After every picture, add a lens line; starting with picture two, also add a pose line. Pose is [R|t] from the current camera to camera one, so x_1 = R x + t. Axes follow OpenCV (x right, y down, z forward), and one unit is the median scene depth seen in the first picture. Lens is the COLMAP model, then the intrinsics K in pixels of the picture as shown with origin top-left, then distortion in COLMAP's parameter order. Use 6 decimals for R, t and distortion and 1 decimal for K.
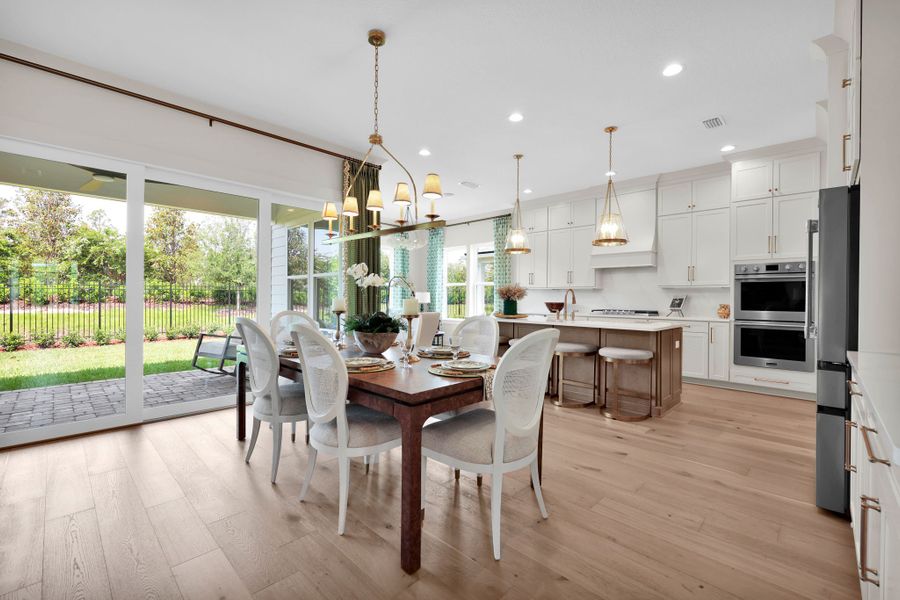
lens RADIAL K [[383.4, 0, 450.6], [0, 383.4, 295.2], [0, 0, 1]] dist [-0.000949, -0.000693]
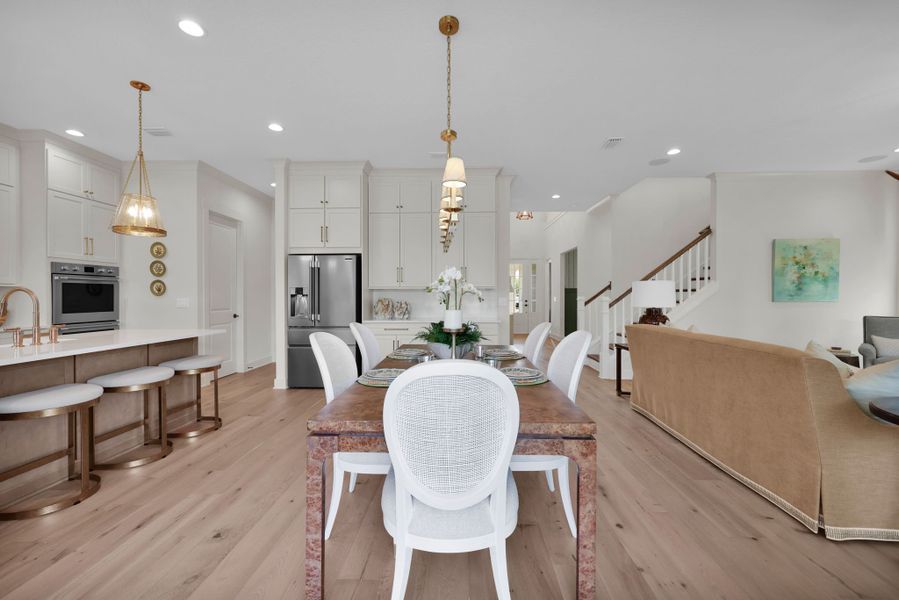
lens RADIAL K [[358.0, 0, 449.9], [0, 358.0, 296.9], [0, 0, 1]] dist [-0.007735, 0.001215]
pose [[-0.675217, -0.011075, 0.737536, -0.396234], [-0.010172, 0.999932, 0.005702, -0.011945], [-0.737549, -0.003652, -0.675284, 0.752952]]
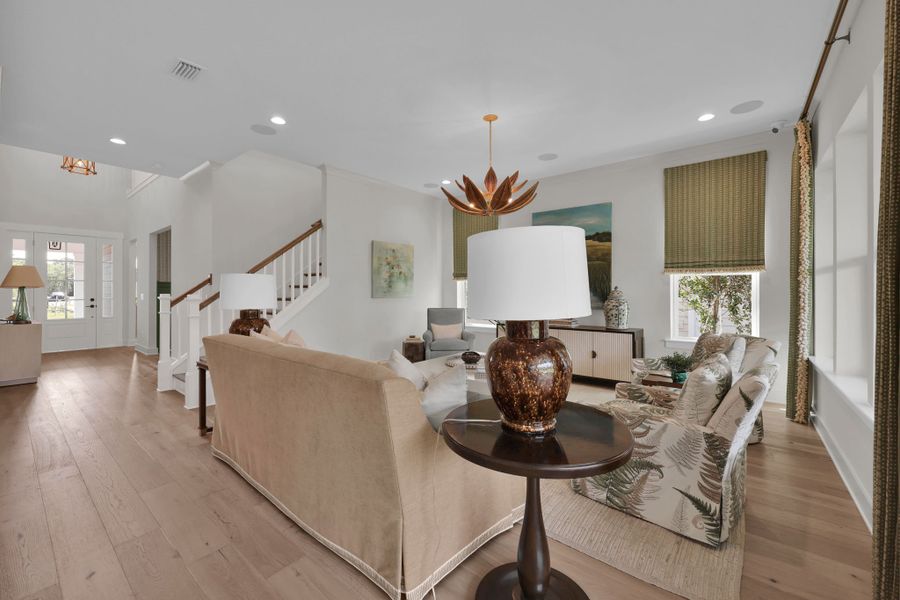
lens RADIAL K [[371.5, 0, 446.0], [0, 371.5, 292.7], [0, 0, 1]] dist [-0.001897, -0.000153]
pose [[-0.995839, -0.007843, -0.090796, -0.393536], [-0.007759, 0.999969, -0.001272, -0.017681], [0.090803, -0.000562, -0.995869, 0.566647]]
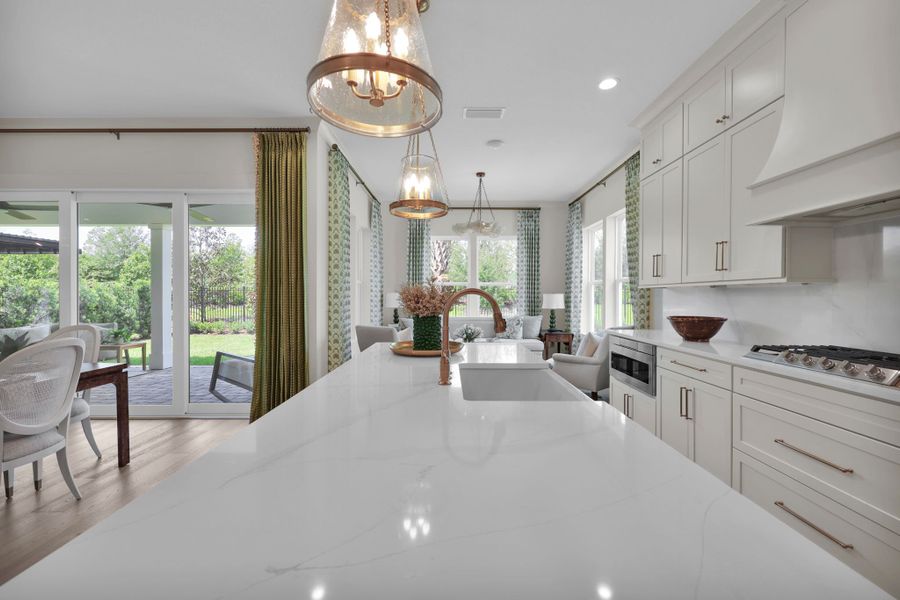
lens RADIAL K [[358.4, 0, 451.1], [0, 358.4, 298.2], [0, 0, 1]] dist [-0.007735, 0.001215]
pose [[0.702319, -0.003304, -0.711854, 0.448370], [0.010737, 0.999925, 0.005952, -0.009483], [0.711781, -0.011823, 0.702302, 0.641211]]
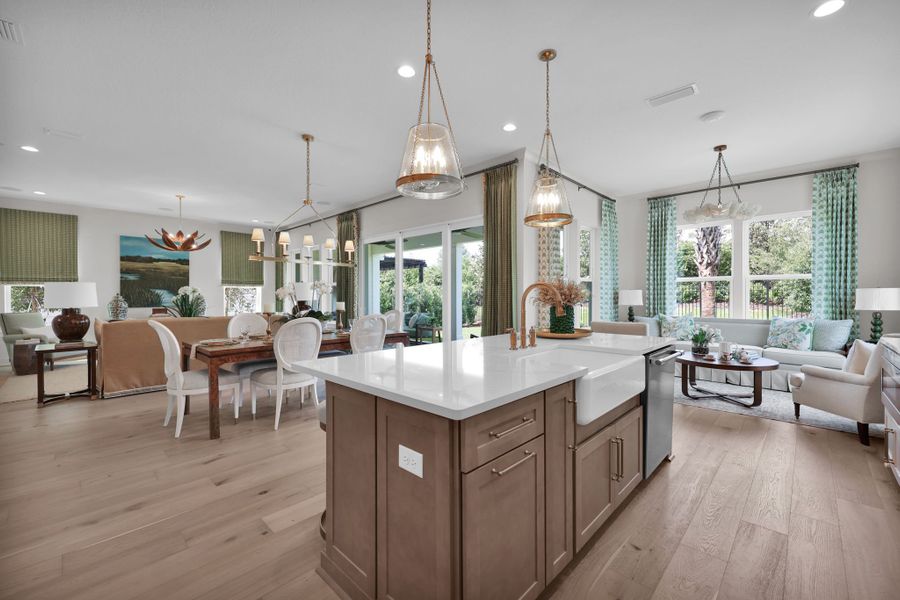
lens RADIAL K [[371.5, 0, 454.3], [0, 371.5, 299.6], [0, 0, 1]] dist [-0.001897, -0.000153]
pose [[0.017226, 0.000143, -0.999852, 0.641947], [0.010758, 0.999942, 0.000328, 0.001186], [0.999794, -0.010762, 0.017223, 0.750367]]
